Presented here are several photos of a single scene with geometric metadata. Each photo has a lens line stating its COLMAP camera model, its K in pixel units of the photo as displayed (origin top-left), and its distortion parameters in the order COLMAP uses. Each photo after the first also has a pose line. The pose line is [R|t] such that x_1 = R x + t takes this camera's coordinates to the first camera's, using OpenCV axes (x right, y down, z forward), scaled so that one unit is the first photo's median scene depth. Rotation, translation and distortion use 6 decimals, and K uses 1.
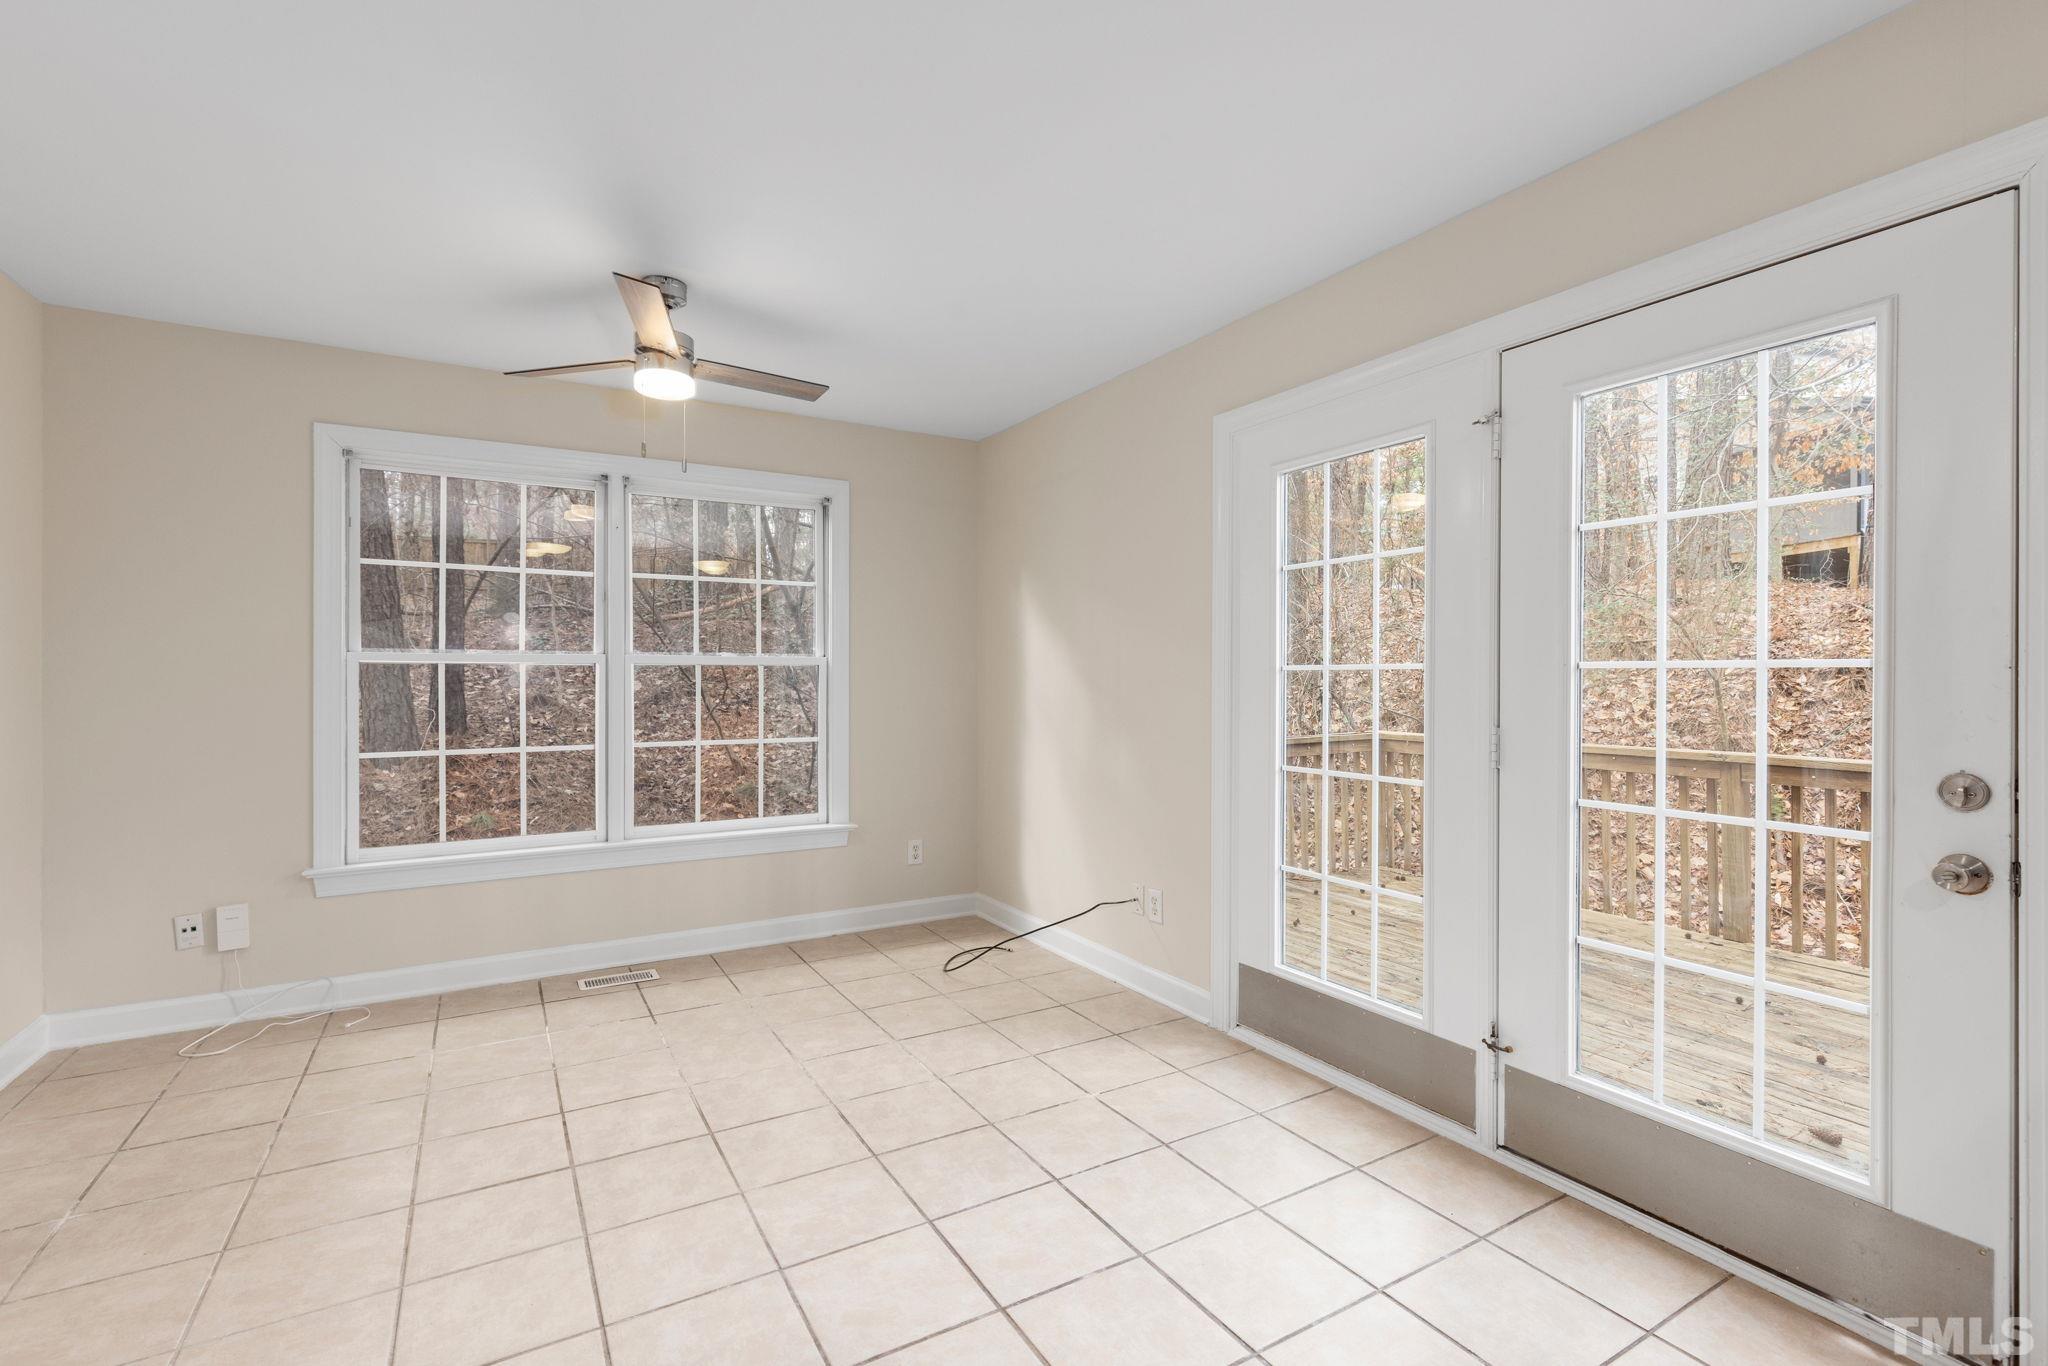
lens RADIAL K [[931.6, 0, 1027.8], [0, 931.6, 684.1], [0, 0, 1]] dist [0.002045, -0.000432]
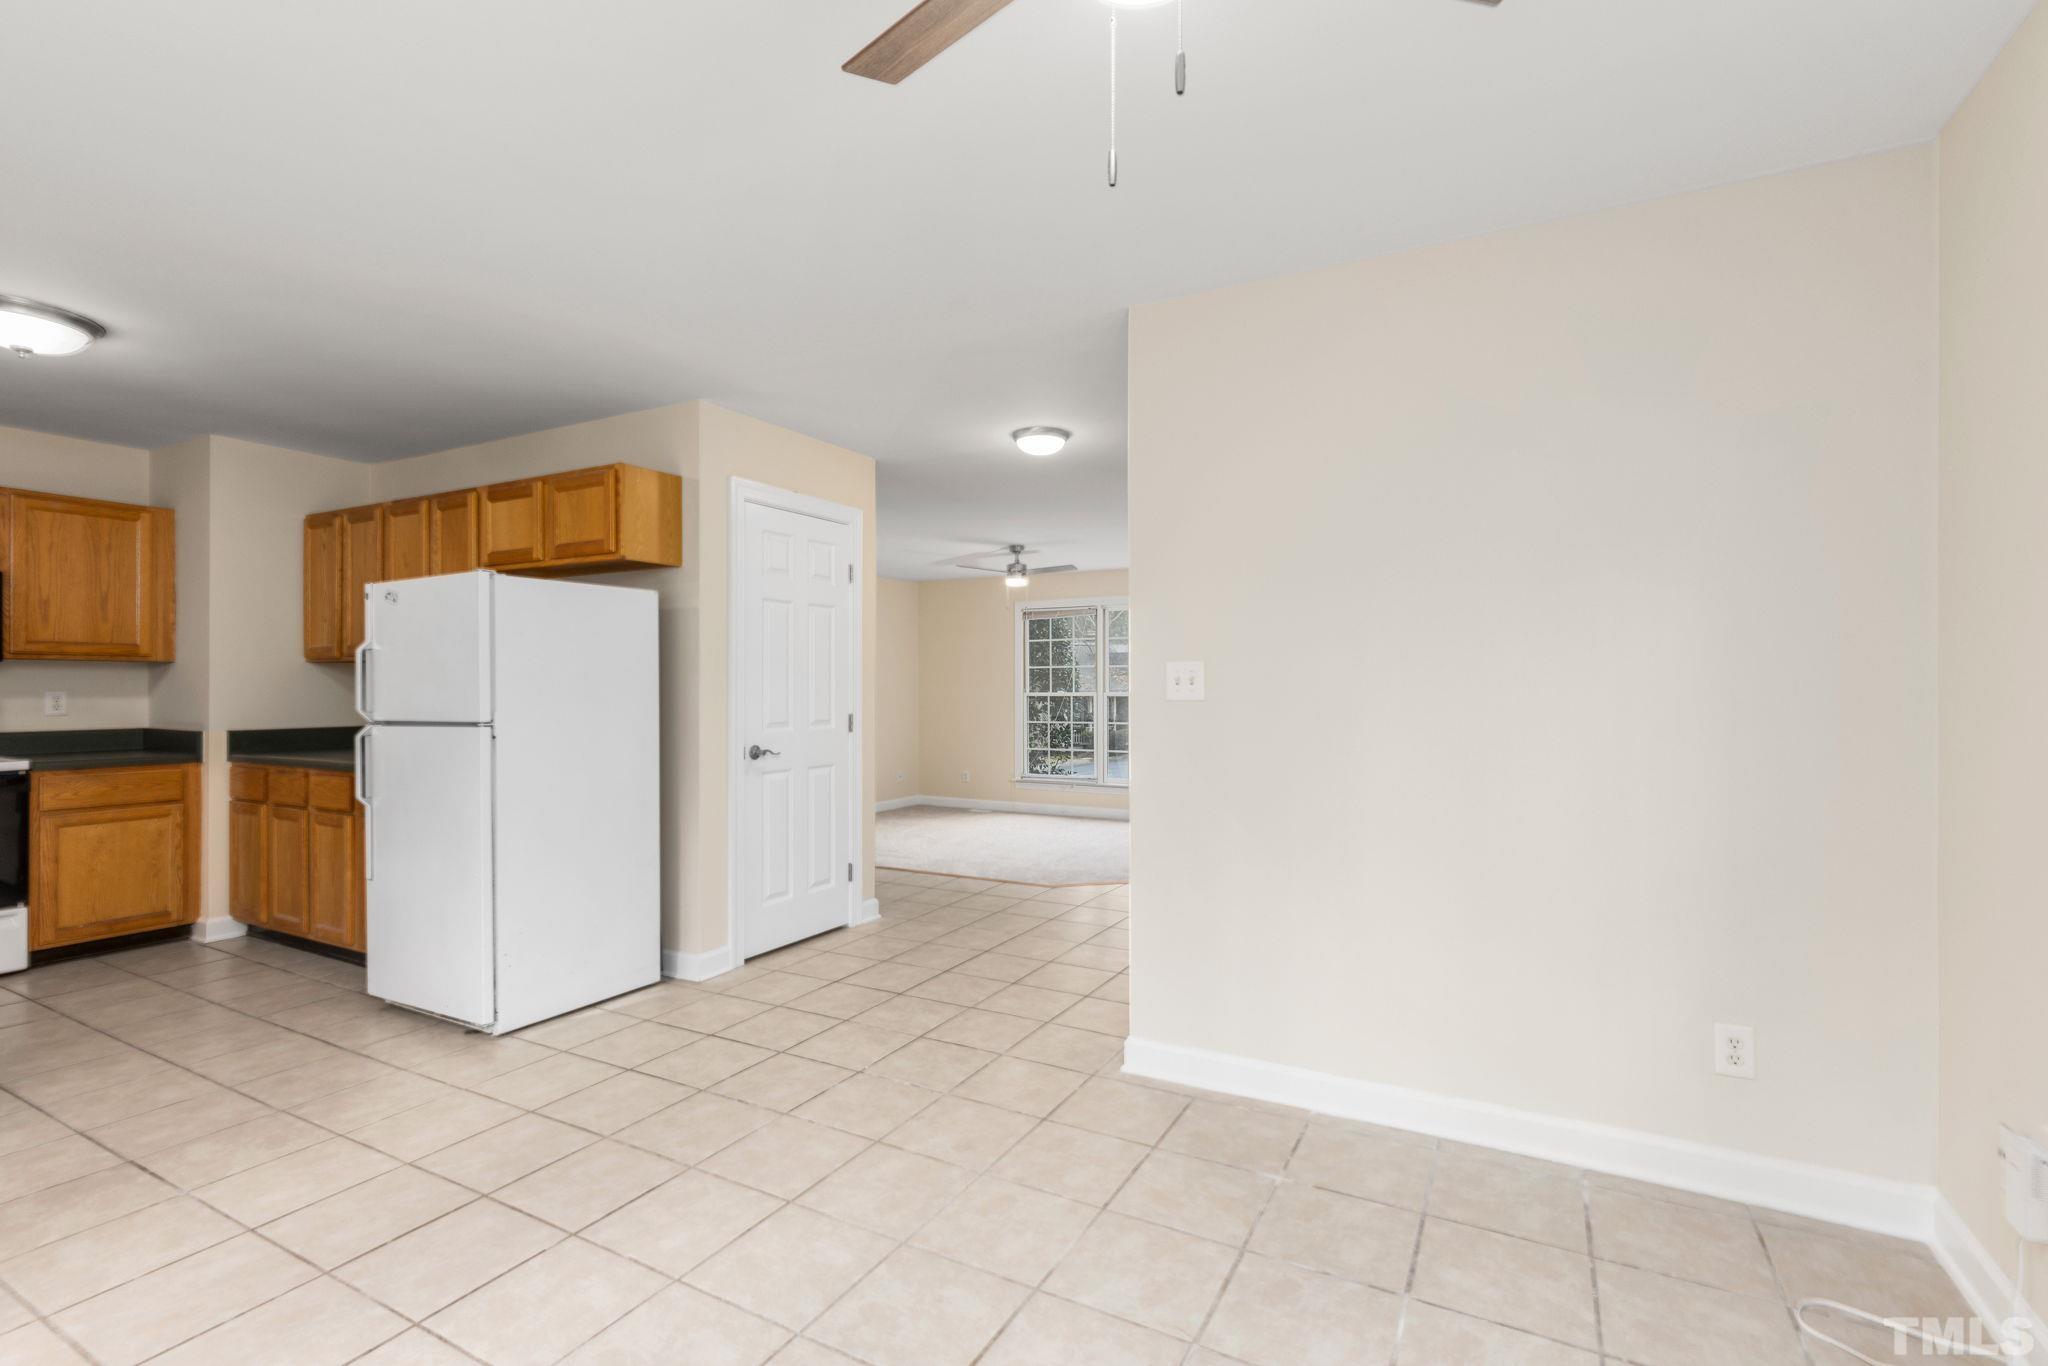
lens RADIAL K [[931.6, 0, 1027.8], [0, 931.6, 684.1], [0, 0, 1]] dist [0.002045, -0.000432]
pose [[-0.859070, -0.003311, -0.511847, -0.134769], [-0.005591, 0.999980, 0.002915, -0.010928], [0.511827, 0.005366, -0.859072, 1.186371]]
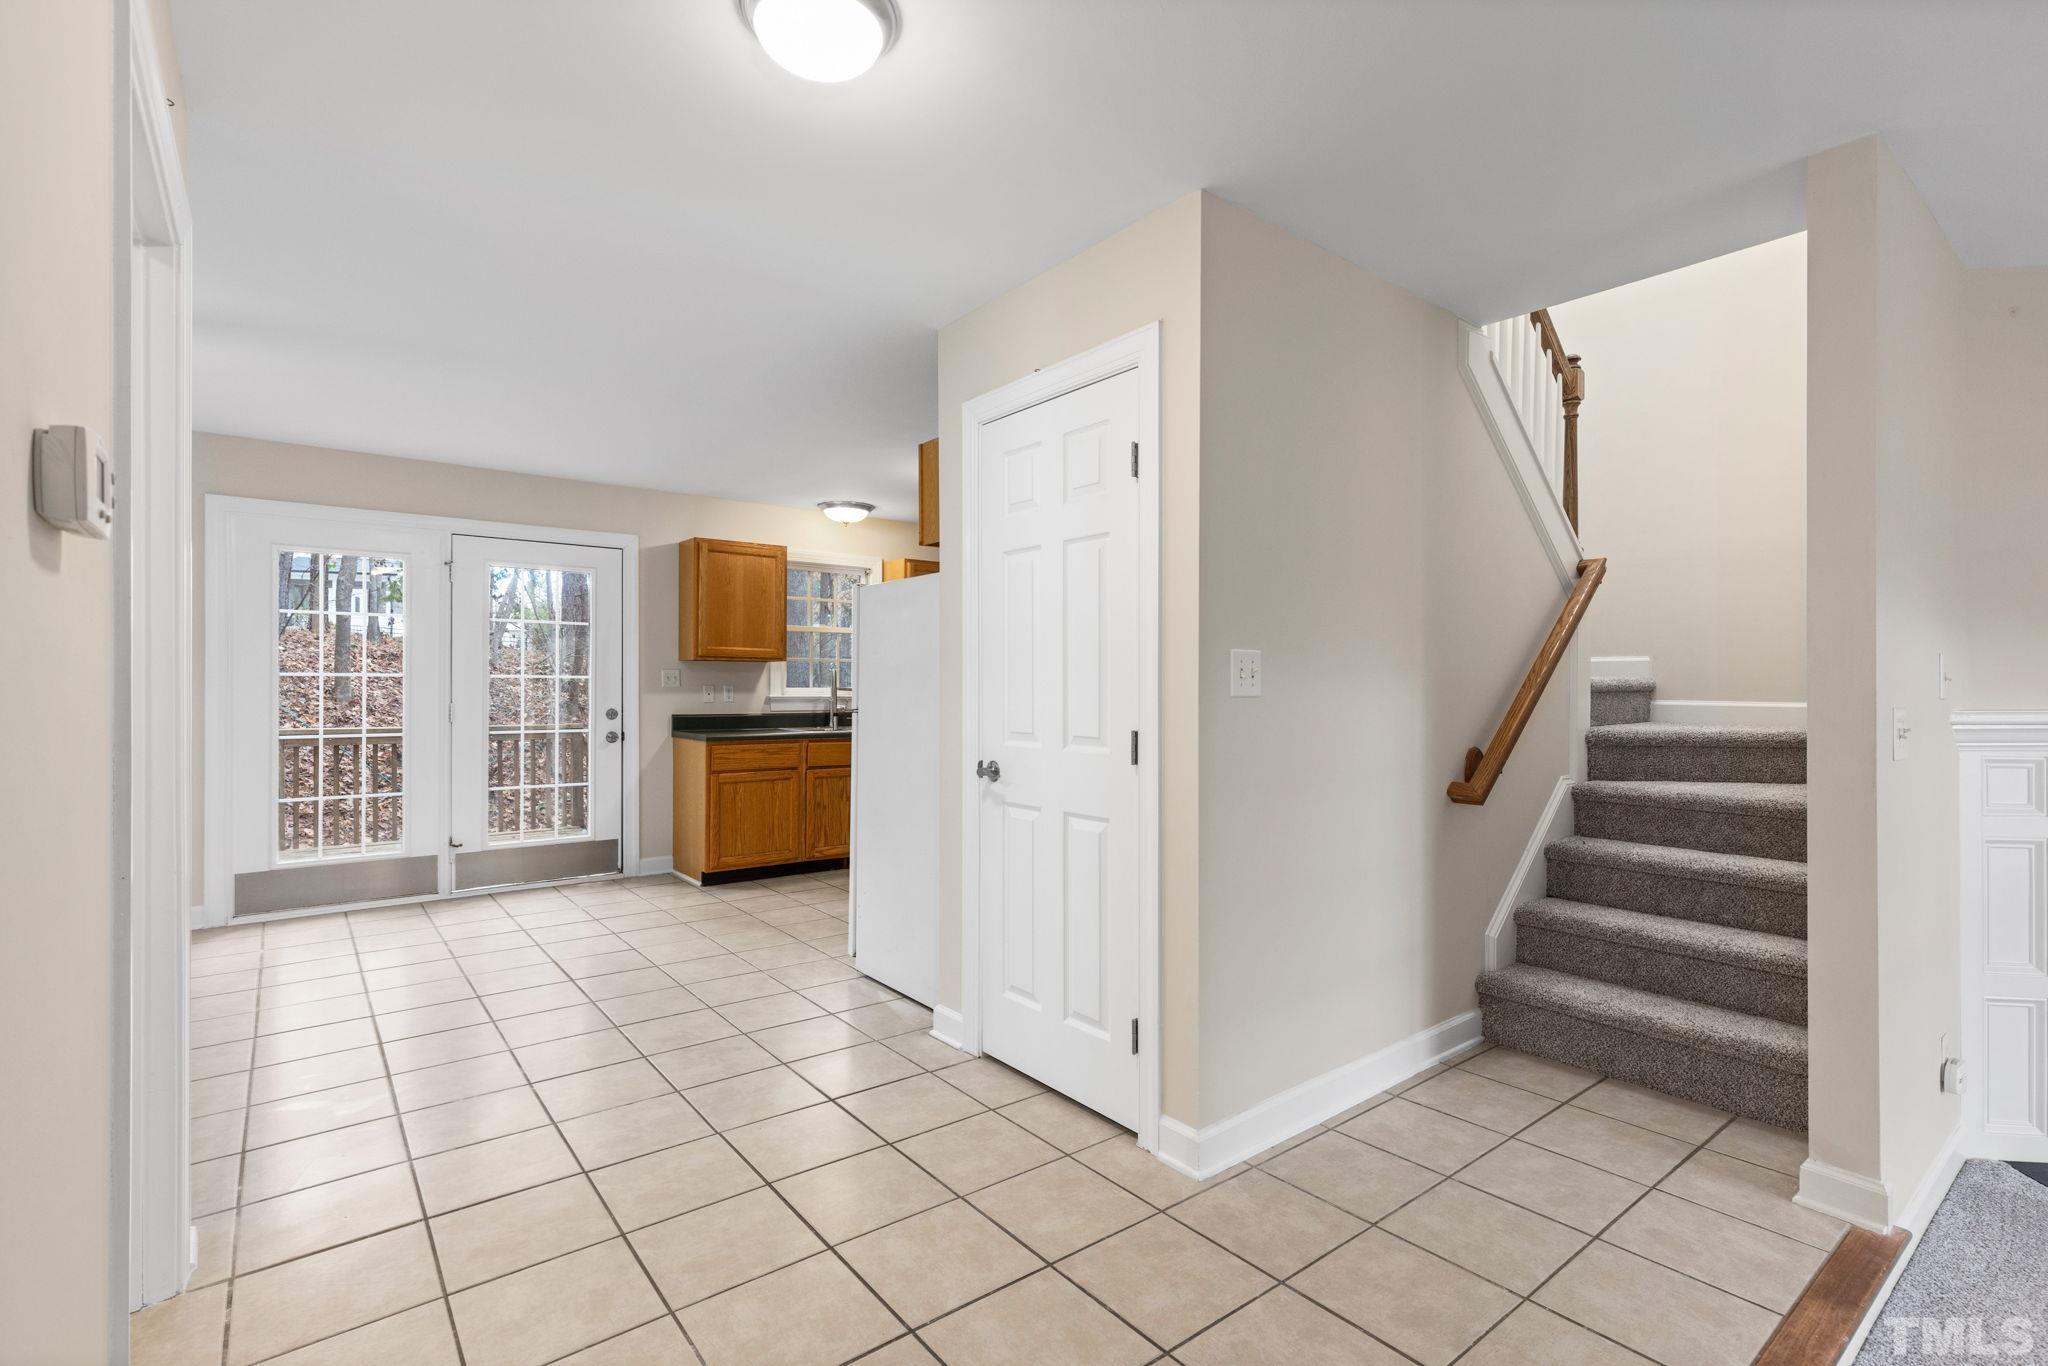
lens RADIAL K [[931.6, 0, 1027.8], [0, 931.6, 684.1], [0, 0, 1]] dist [0.002045, -0.000432]
pose [[-0.128121, -0.000560, 0.991758, -1.416204], [0.007074, 0.999974, 0.001479, 0.003313], [-0.991733, 0.007205, -0.128113, -0.064458]]
